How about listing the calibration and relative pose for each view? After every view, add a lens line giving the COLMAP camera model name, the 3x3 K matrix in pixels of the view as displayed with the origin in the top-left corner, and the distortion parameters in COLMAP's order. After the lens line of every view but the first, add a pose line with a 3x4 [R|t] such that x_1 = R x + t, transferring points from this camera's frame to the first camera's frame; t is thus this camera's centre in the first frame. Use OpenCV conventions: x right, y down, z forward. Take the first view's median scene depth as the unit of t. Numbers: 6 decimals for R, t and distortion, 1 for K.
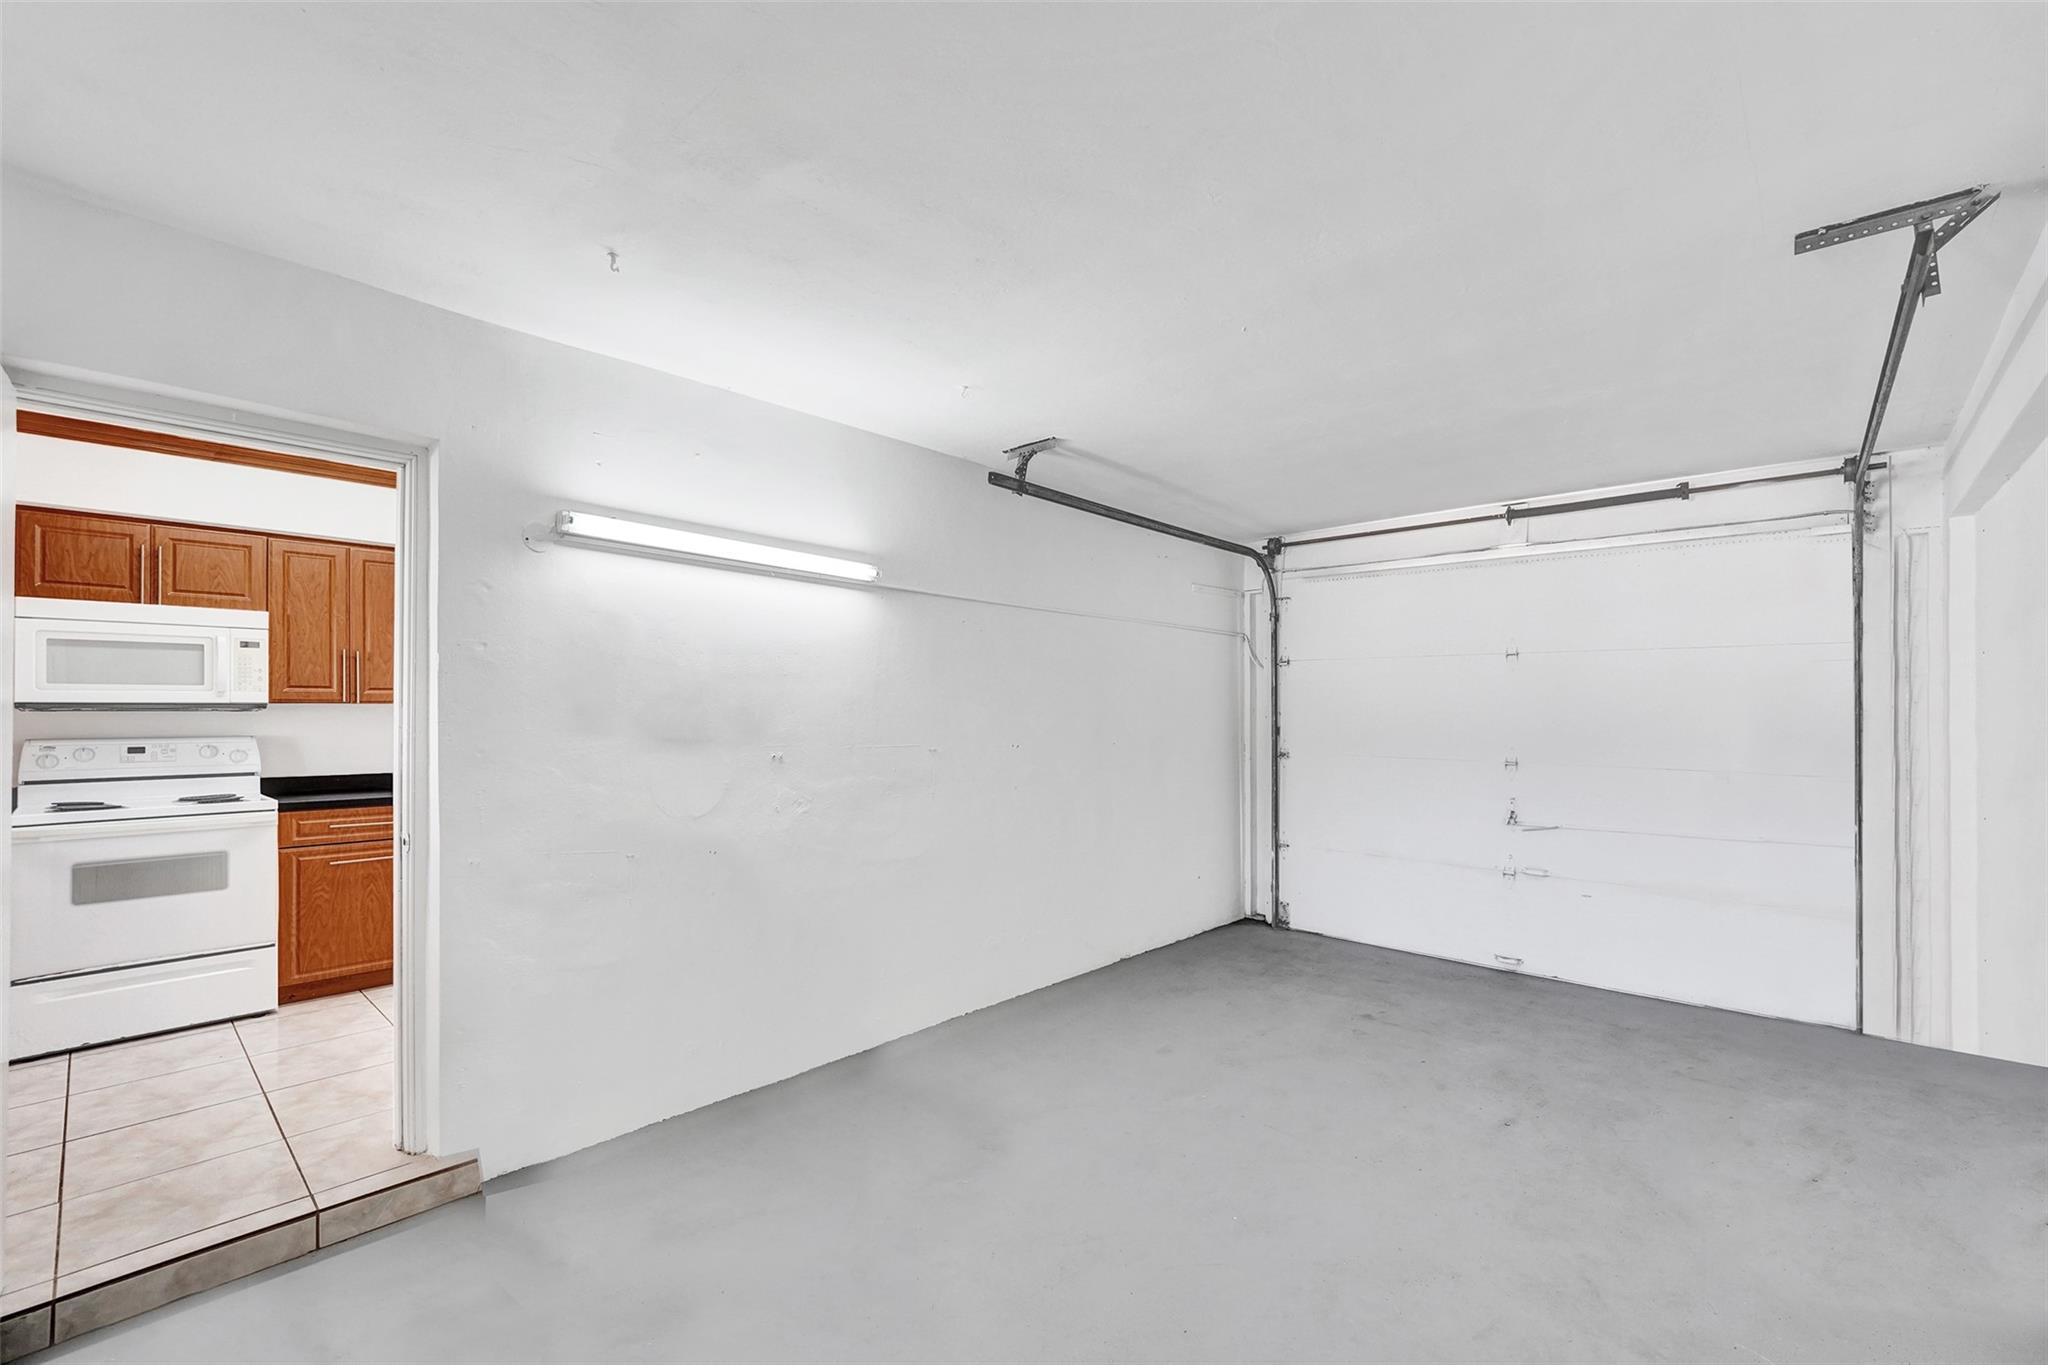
lens RADIAL K [[863.1, 0, 1009.8], [0, 863.1, 699.0], [0, 0, 1]] dist [-0.001622, 0.000007]
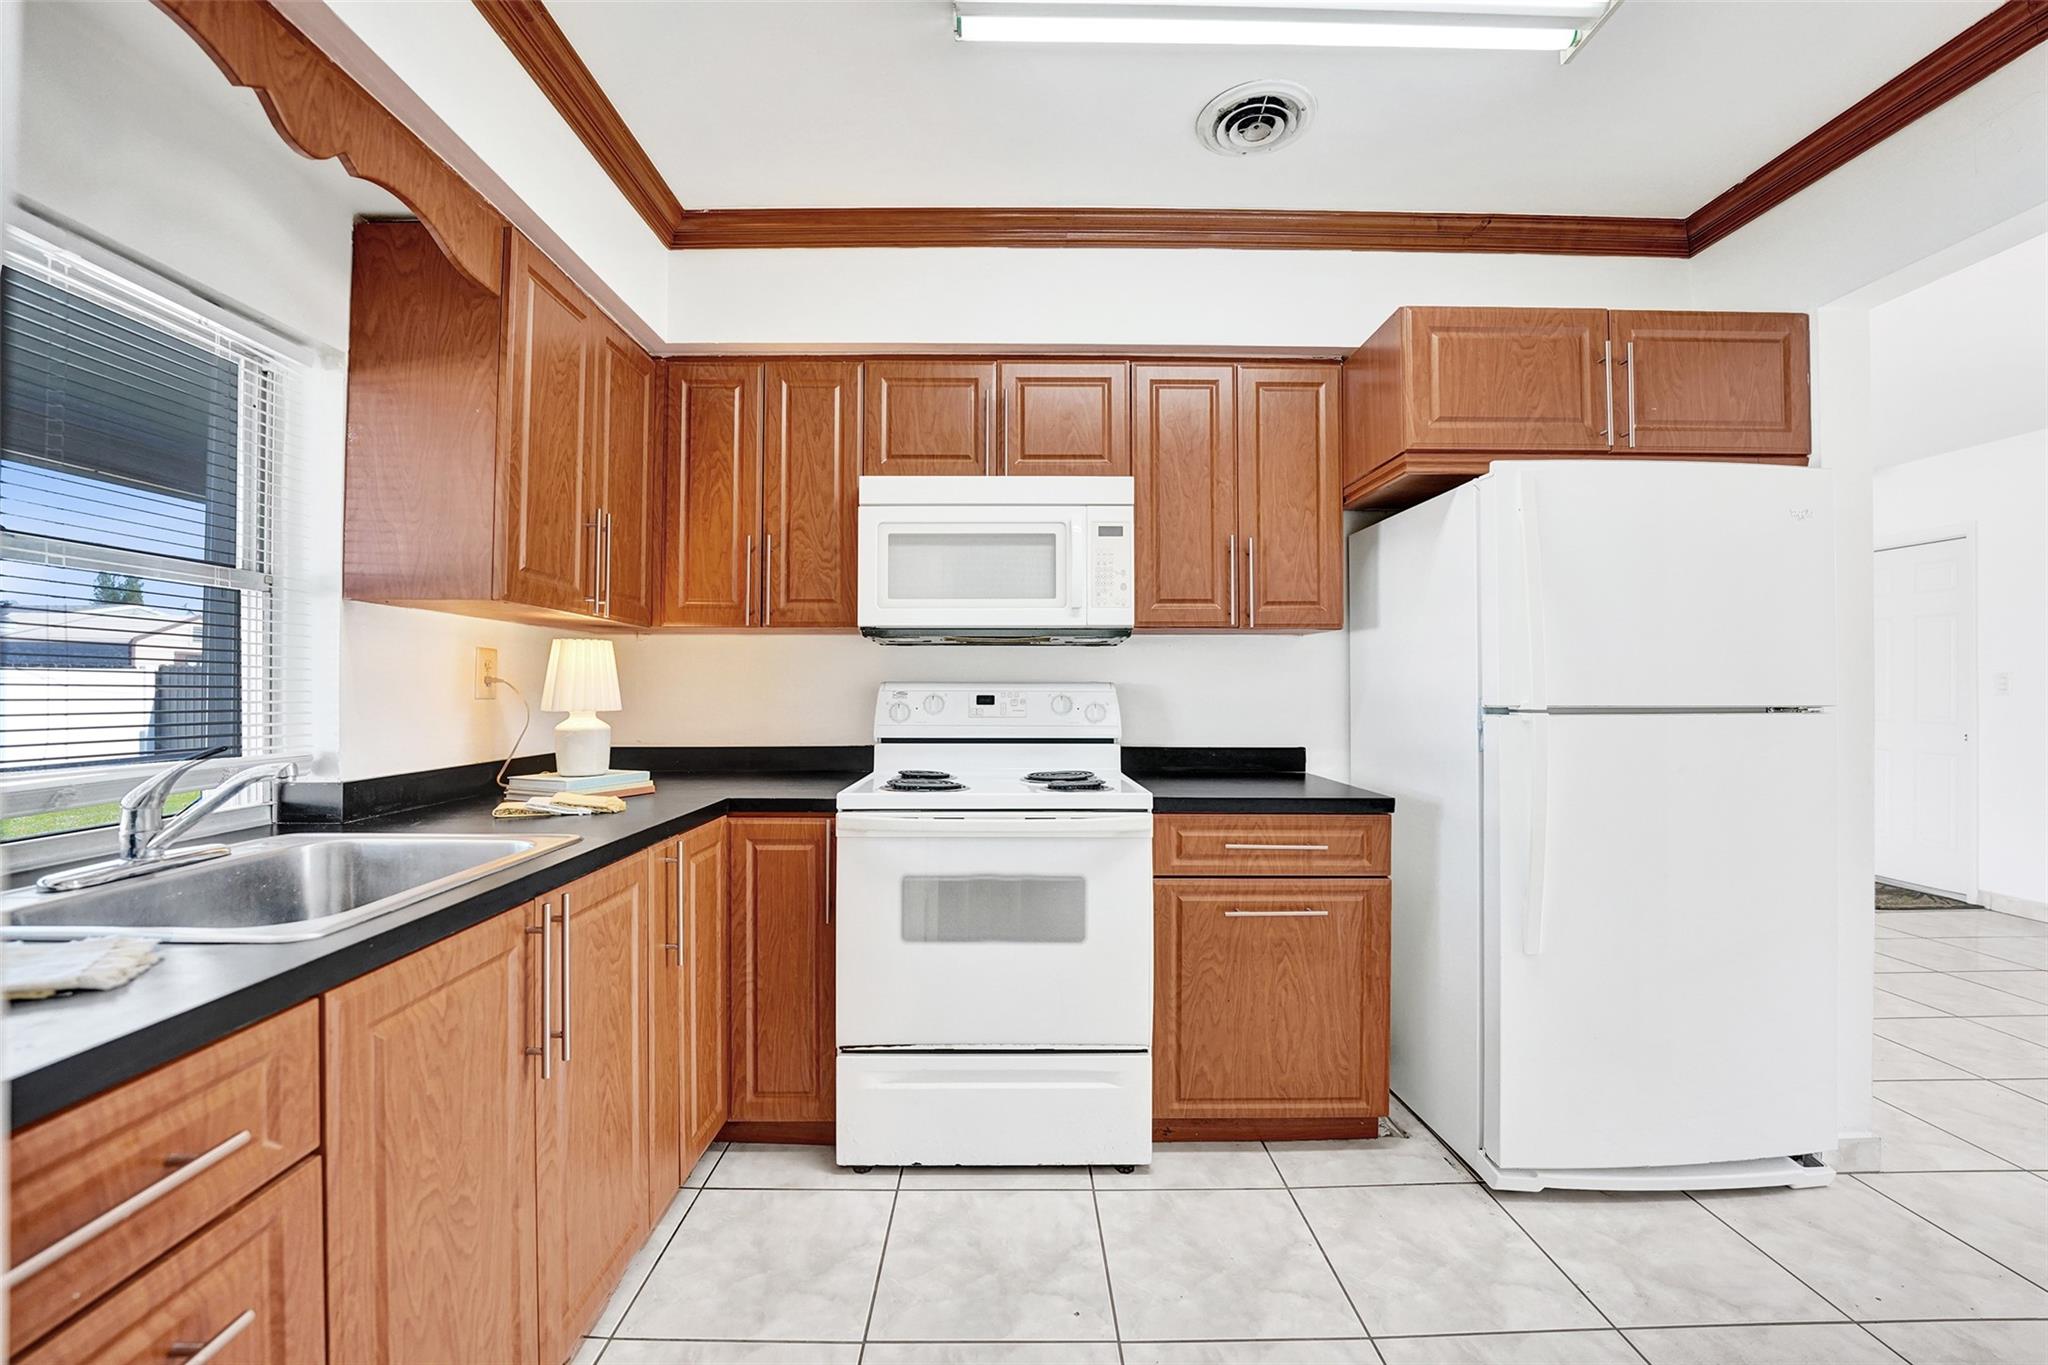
lens RADIAL K [[863.1, 0, 1009.8], [0, 863.1, 699.0], [0, 0, 1]] dist [-0.001622, 0.000007]
pose [[0.687254, 0.012355, -0.726312, -0.493242], [0.002535, 0.999808, 0.019406, 0.045185], [0.726412, -0.015179, 0.687091, 0.534895]]
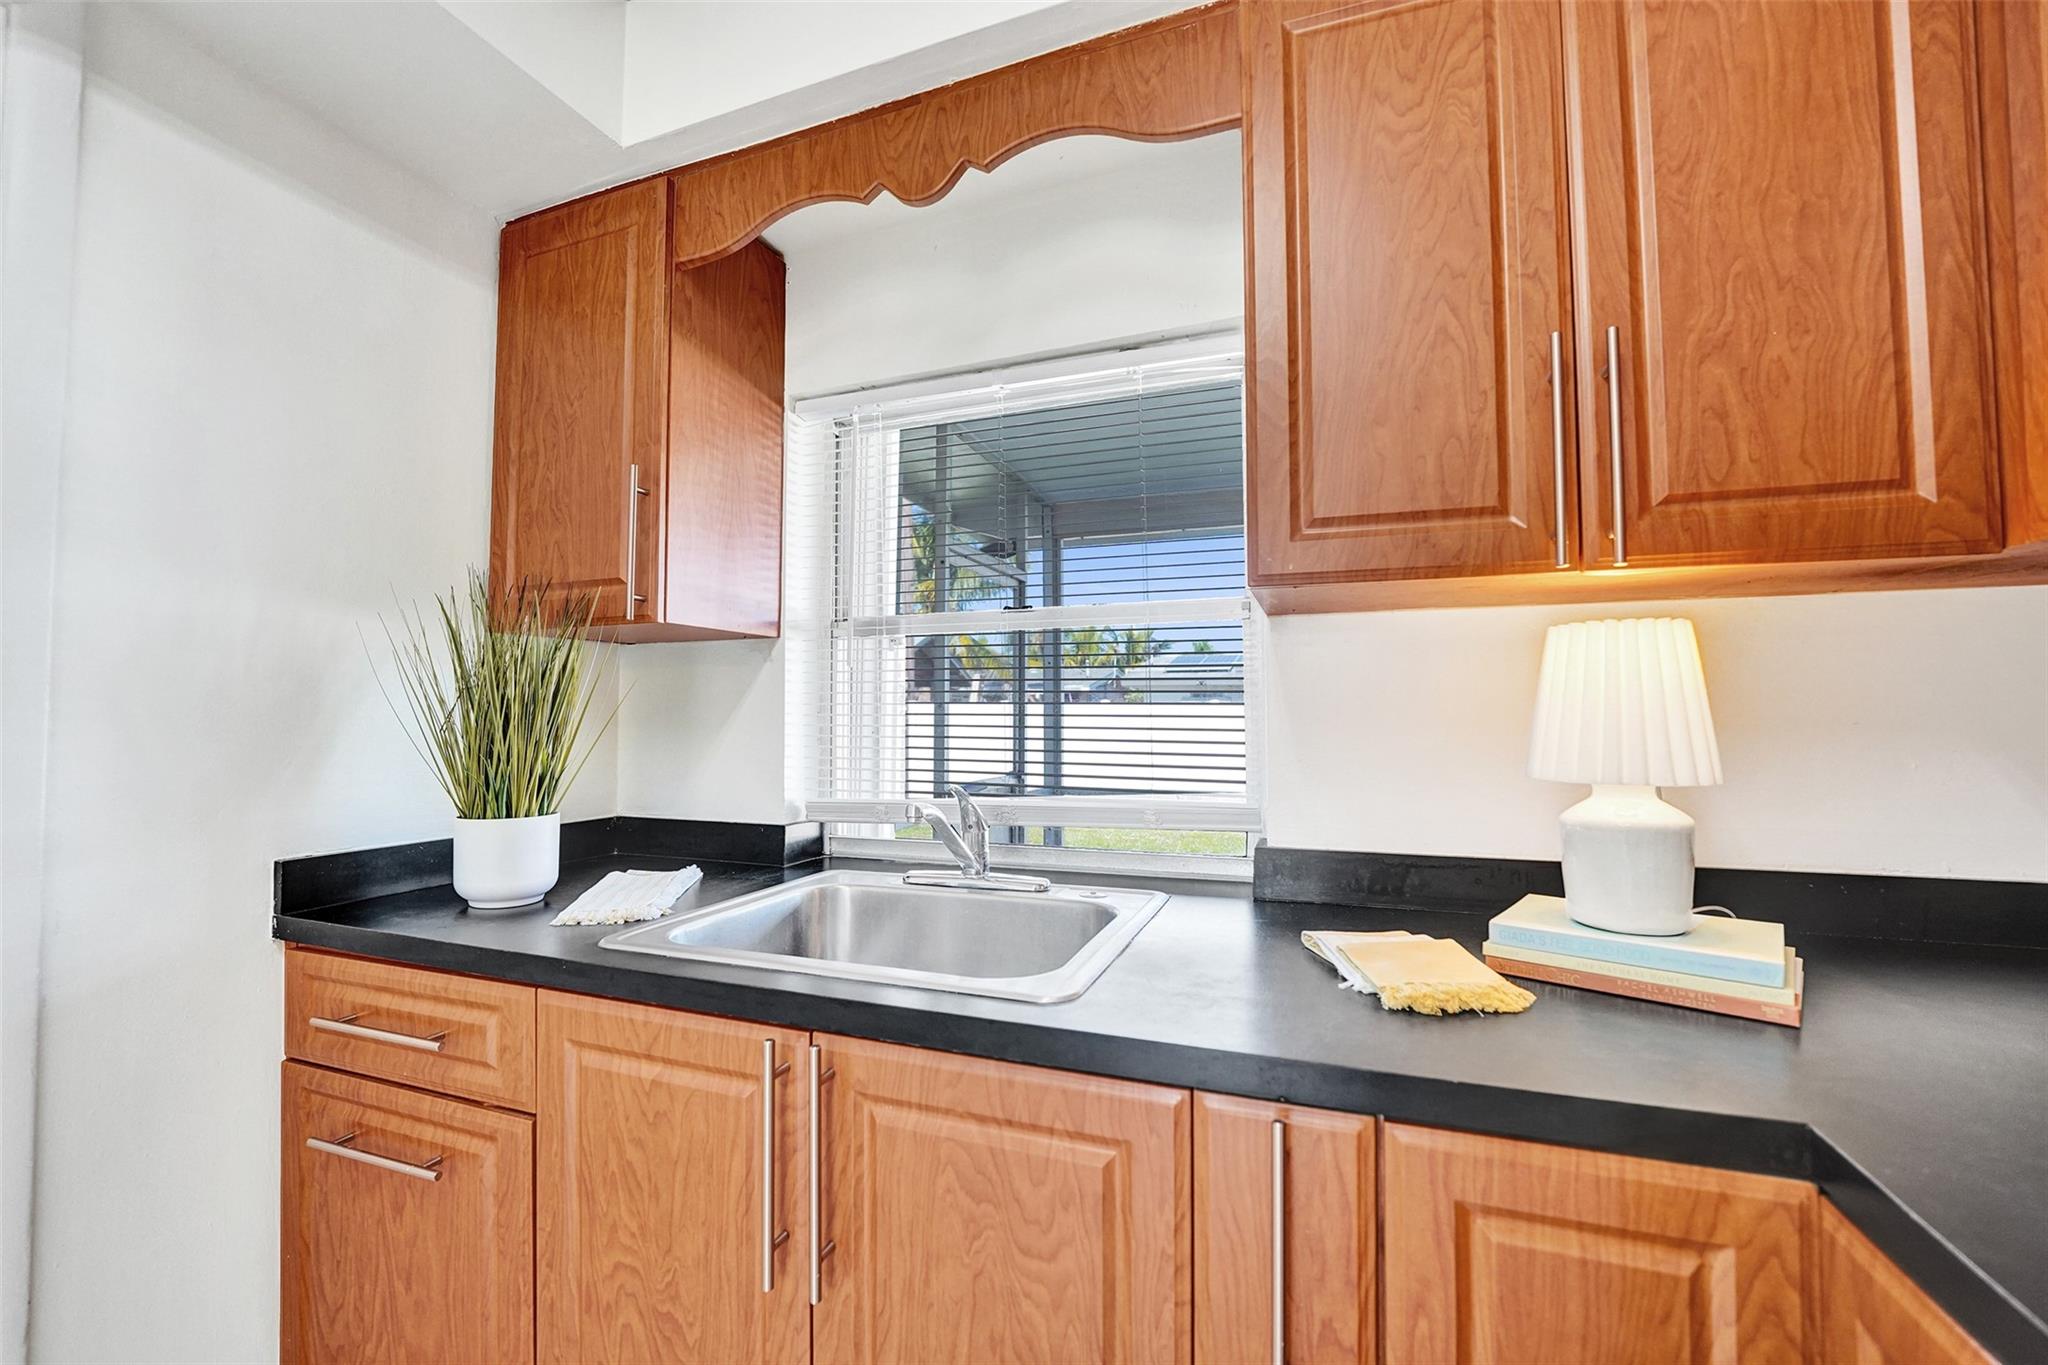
lens RADIAL K [[829.4, 0, 1024.0], [0, 829.4, 682.5], [0, 0, 1]] dist [-0.001073, 0.000019]
pose [[-0.923975, -0.003154, -0.382439, -0.881947], [0.013048, 0.999124, -0.039764, 0.041534], [0.382229, -0.041731, -0.923125, 0.922535]]
